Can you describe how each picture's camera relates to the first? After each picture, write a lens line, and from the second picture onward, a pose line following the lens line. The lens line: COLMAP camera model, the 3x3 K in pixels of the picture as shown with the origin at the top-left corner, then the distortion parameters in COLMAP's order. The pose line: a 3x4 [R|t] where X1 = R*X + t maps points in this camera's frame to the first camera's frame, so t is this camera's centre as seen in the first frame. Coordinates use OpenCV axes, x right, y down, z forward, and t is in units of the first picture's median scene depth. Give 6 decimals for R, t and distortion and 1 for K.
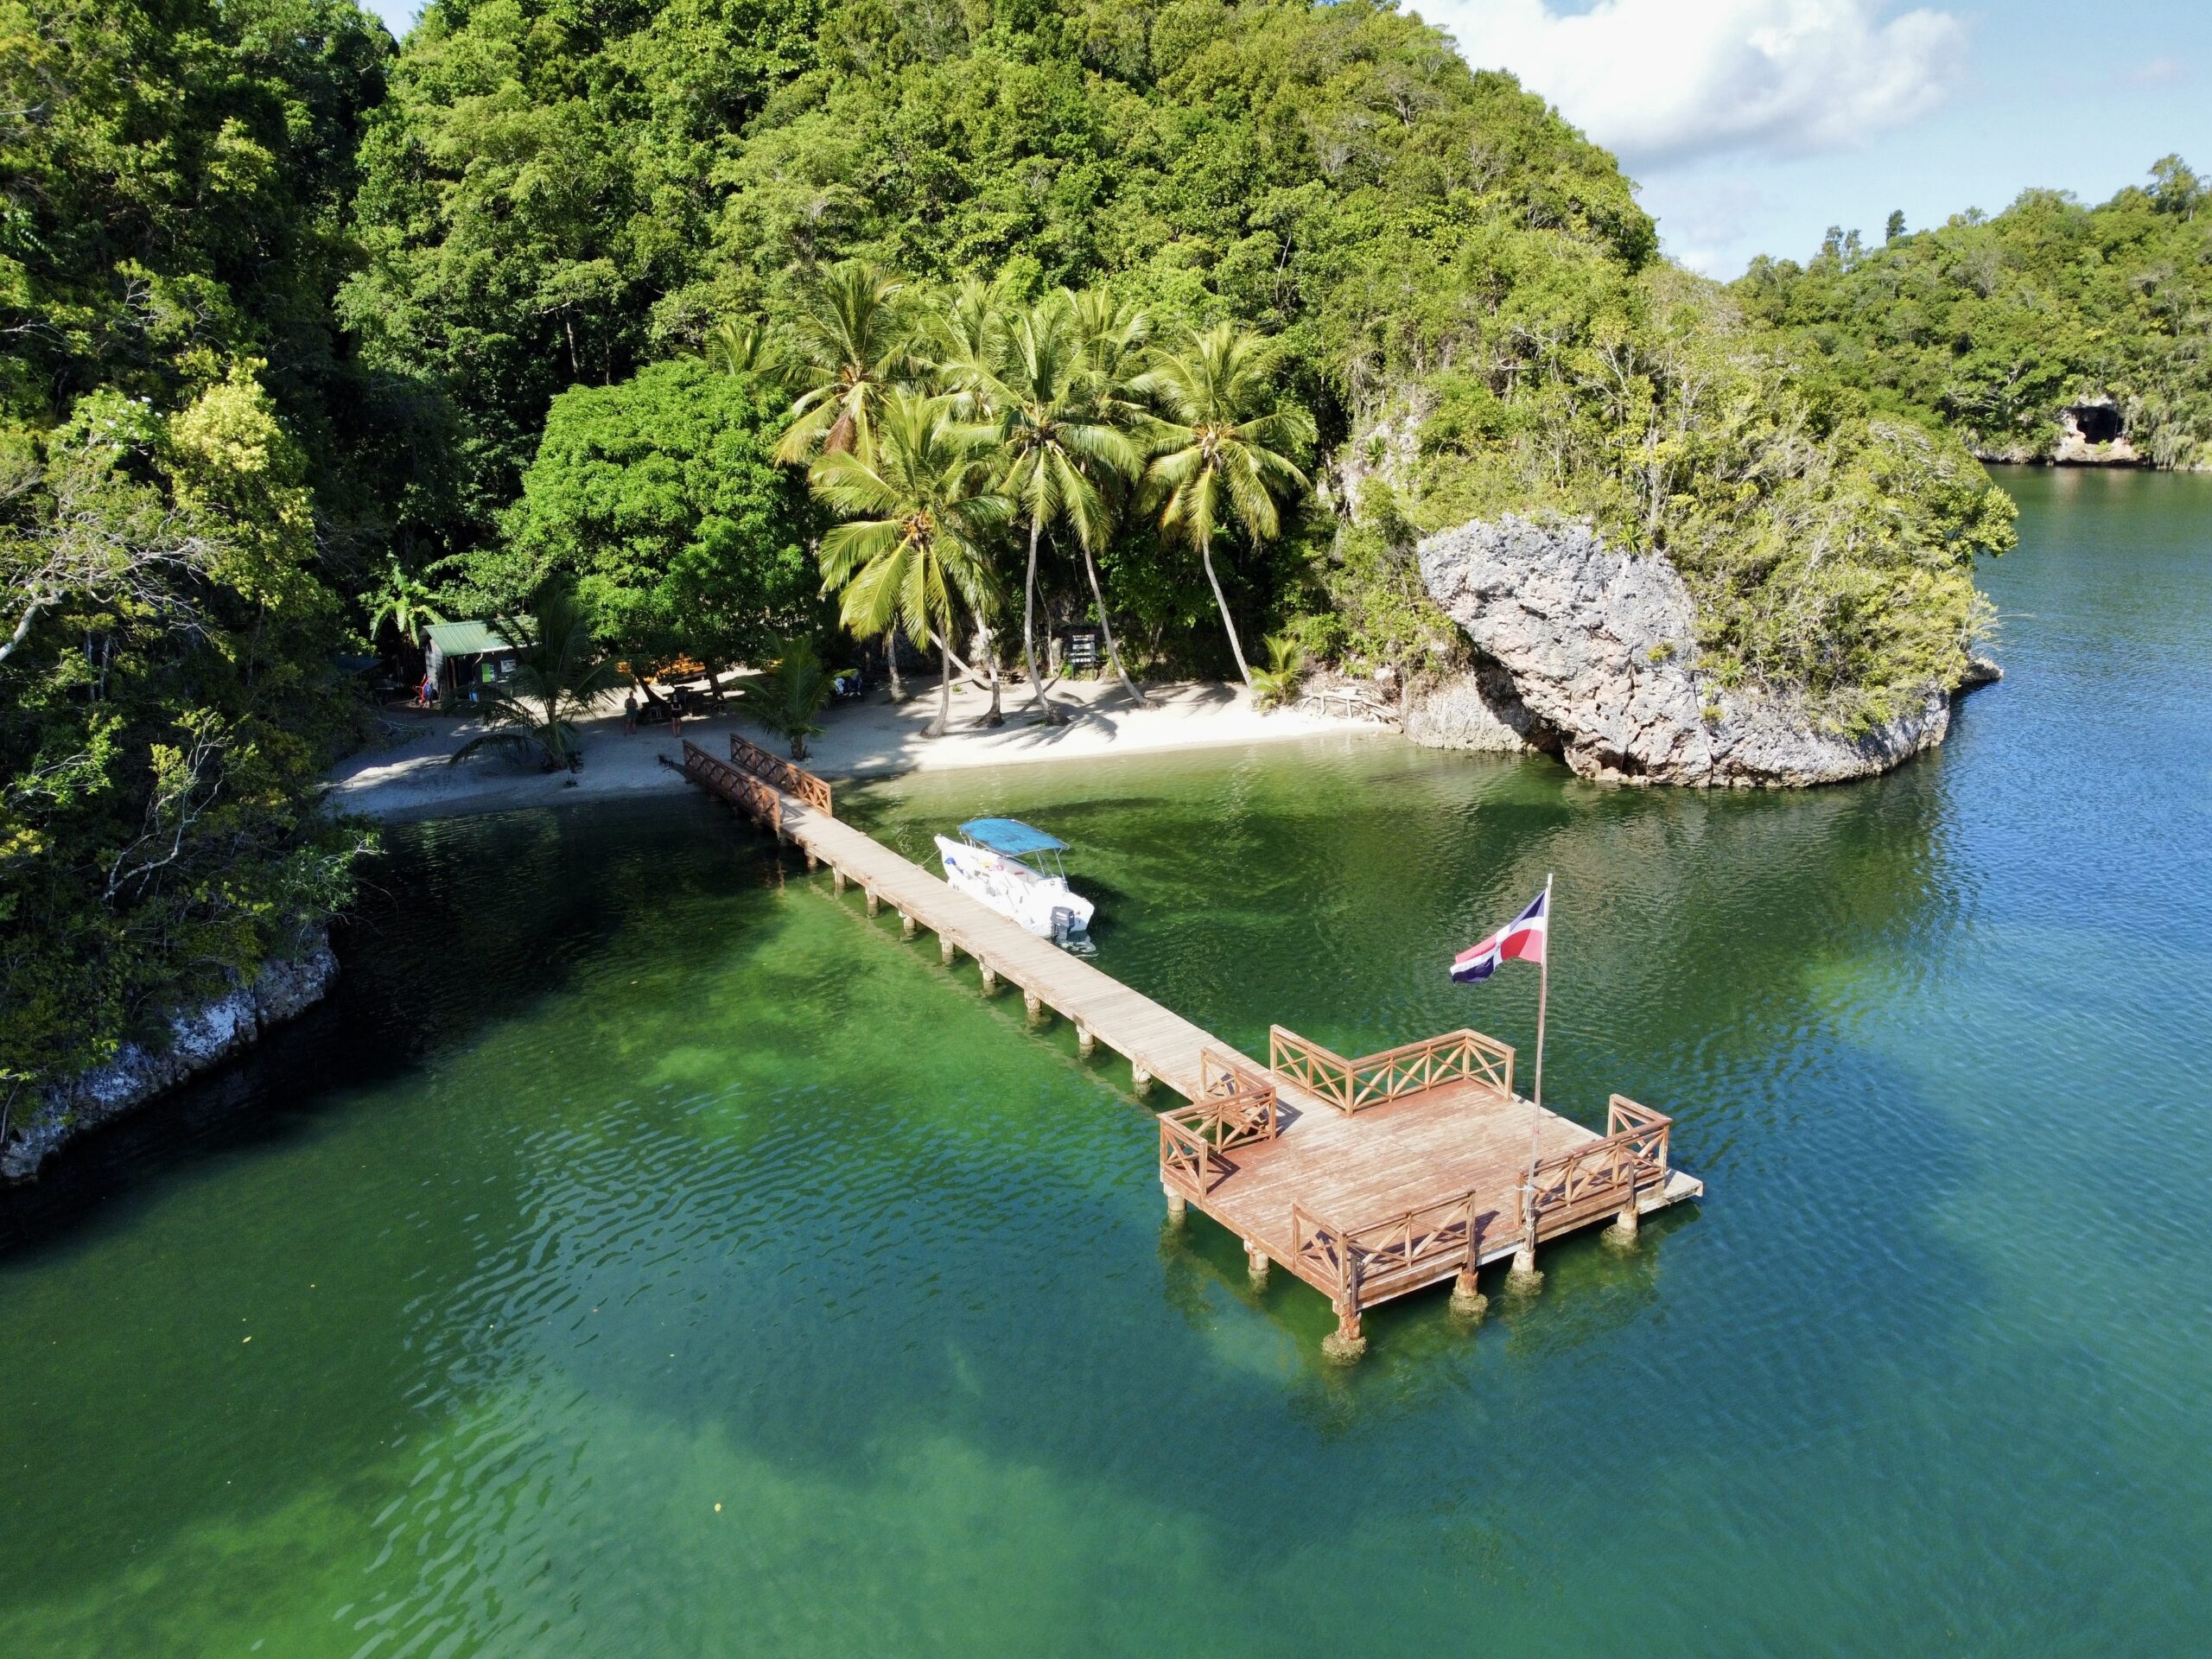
lens RADIAL K [[1678.2, 0, 1102.2], [0, 1678.2, 832.1], [0, 0, 1]] dist [0.003658, -0.006360]
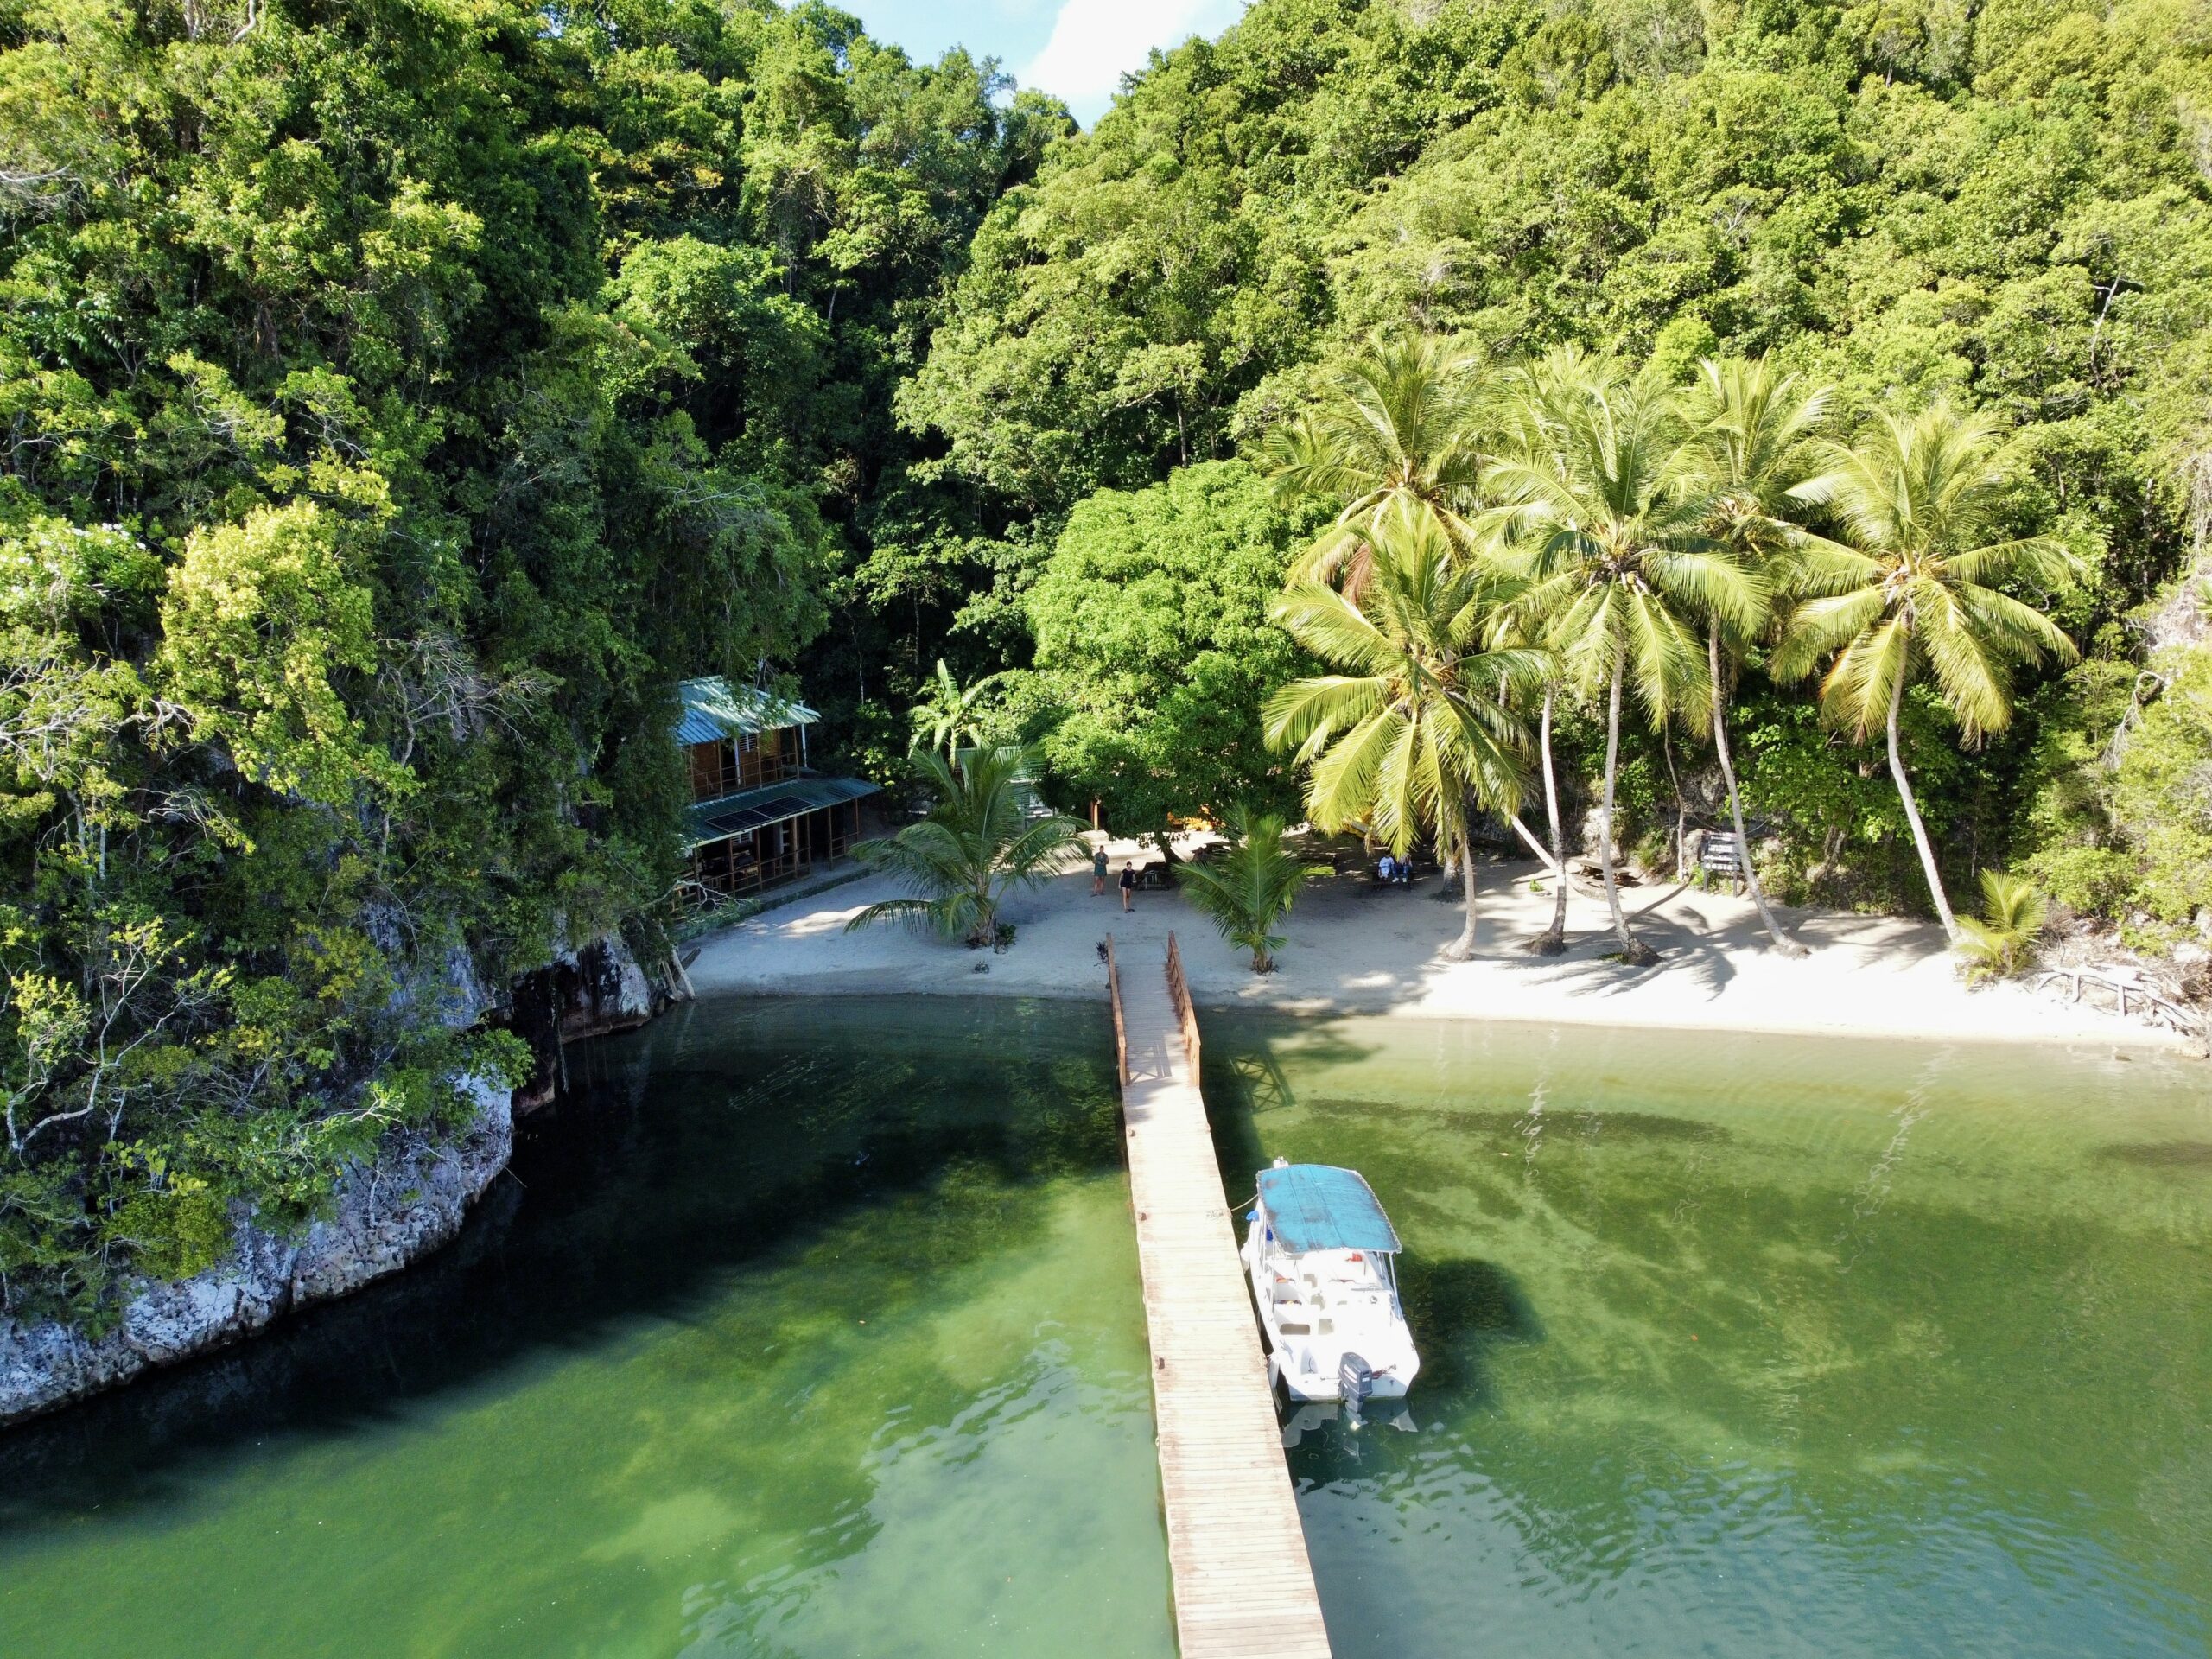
lens RADIAL K [[1678.2, 0, 1104.7], [0, 1678.2, 821.5], [0, 0, 1]] dist [0.003658, -0.006360]
pose [[0.874981, 0.099229, -0.473879, 0.103509], [-0.125125, 0.991866, -0.023340, -0.076618], [0.467709, 0.079716, 0.880280, 0.256040]]
